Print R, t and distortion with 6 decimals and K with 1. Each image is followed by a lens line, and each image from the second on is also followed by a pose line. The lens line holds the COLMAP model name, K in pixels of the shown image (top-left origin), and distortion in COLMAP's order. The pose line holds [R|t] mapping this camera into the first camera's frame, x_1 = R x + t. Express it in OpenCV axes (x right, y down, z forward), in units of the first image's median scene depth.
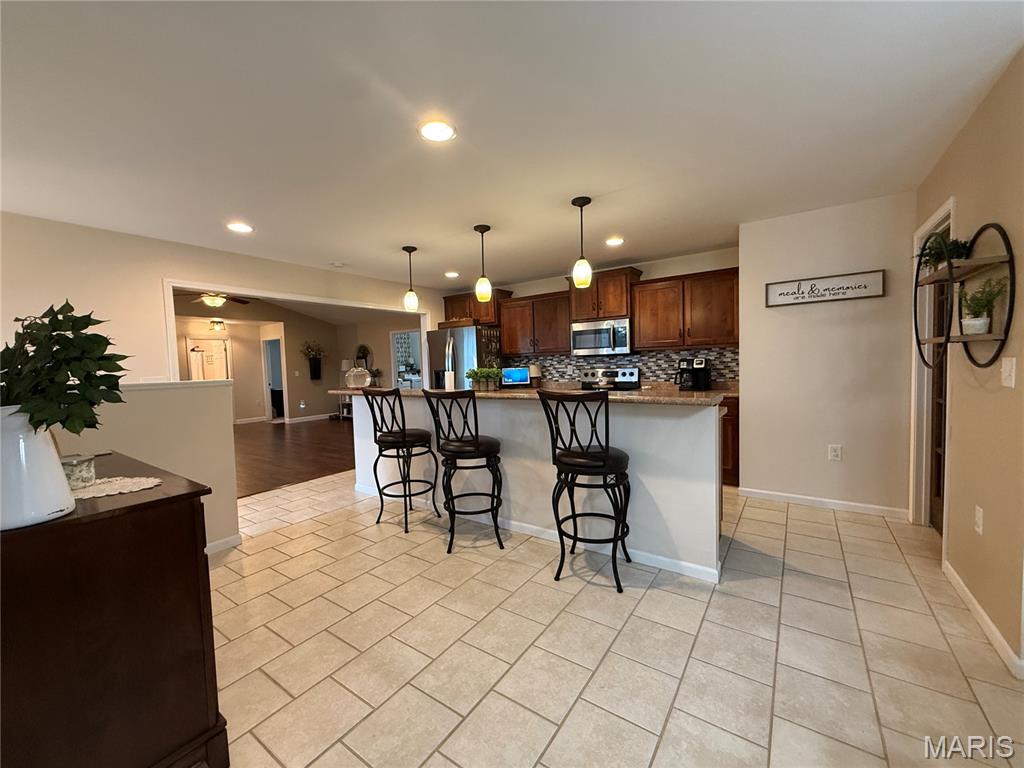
lens RADIAL K [[414.6, 0, 508.3], [0, 414.6, 384.6], [0, 0, 1]] dist [0.002575, 0.000240]
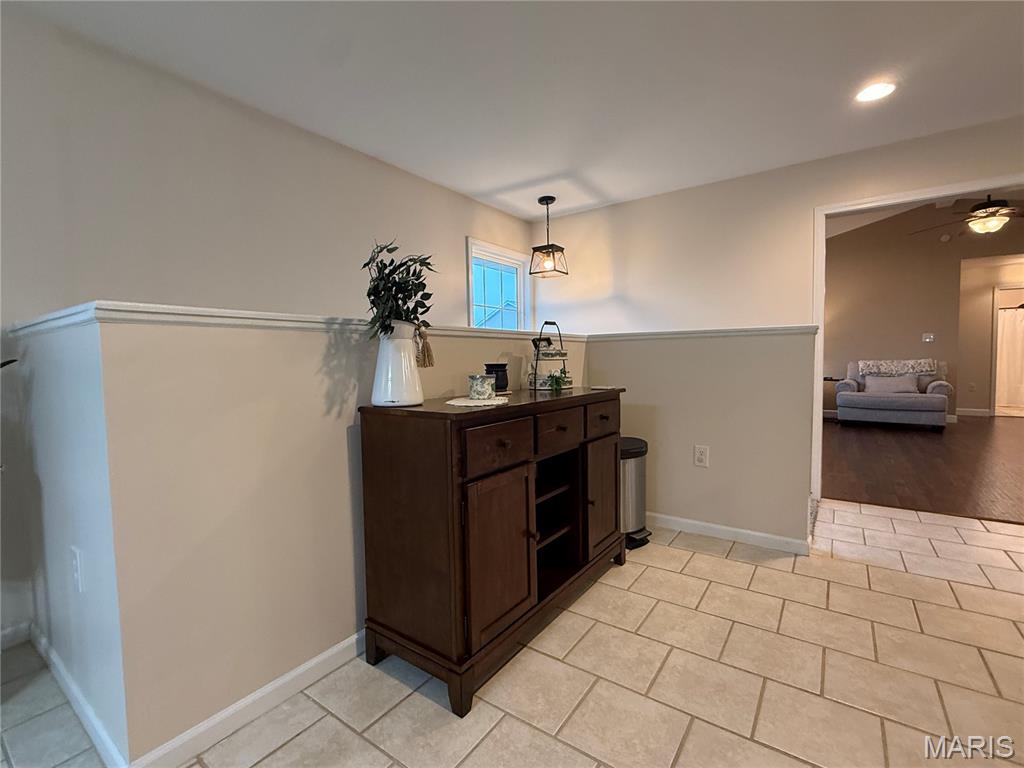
lens RADIAL K [[459.9, 0, 509.6], [0, 459.9, 386.8], [0, 0, 1]] dist [-0.001492, -0.000506]
pose [[-0.009292, 0.090921, -0.995815, 0.122352], [-0.035831, 0.995188, 0.091198, 0.038658], [0.999315, 0.036528, -0.005989, 0.472904]]
